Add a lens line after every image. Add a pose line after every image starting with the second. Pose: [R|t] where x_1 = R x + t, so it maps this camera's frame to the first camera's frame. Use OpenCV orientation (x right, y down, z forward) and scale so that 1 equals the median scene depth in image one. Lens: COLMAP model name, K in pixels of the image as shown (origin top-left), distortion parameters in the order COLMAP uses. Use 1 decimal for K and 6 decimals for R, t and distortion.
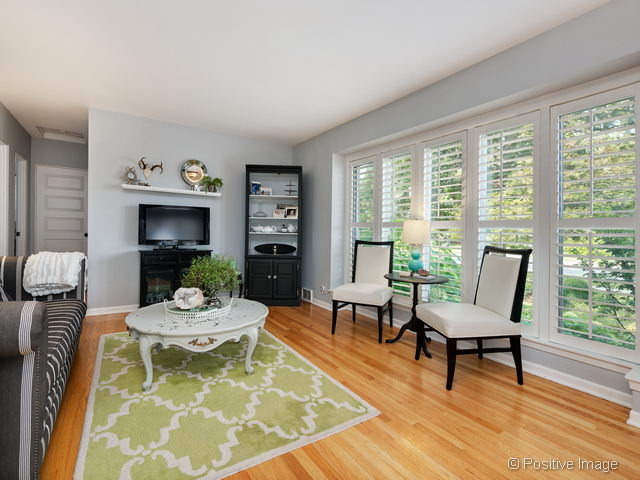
lens RADIAL K [[302.5, 0, 314.6], [0, 302.5, 241.5], [0, 0, 1]] dist [-0.000773, -0.010618]
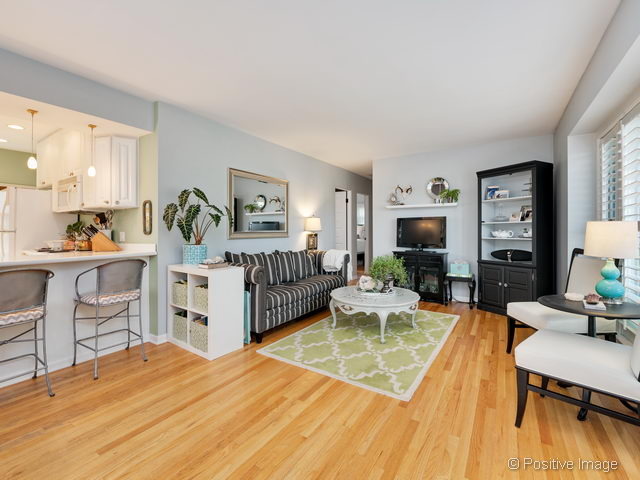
lens RADIAL K [[288.0, 0, 315.7], [0, 288.0, 240.7], [0, 0, 1]] dist [-0.012289, -0.000269]
pose [[0.391044, 0.005163, -0.920358, 0.696123], [-0.013603, 0.999907, -0.000170, -0.018459], [0.920272, 0.012586, 0.391078, 0.166811]]
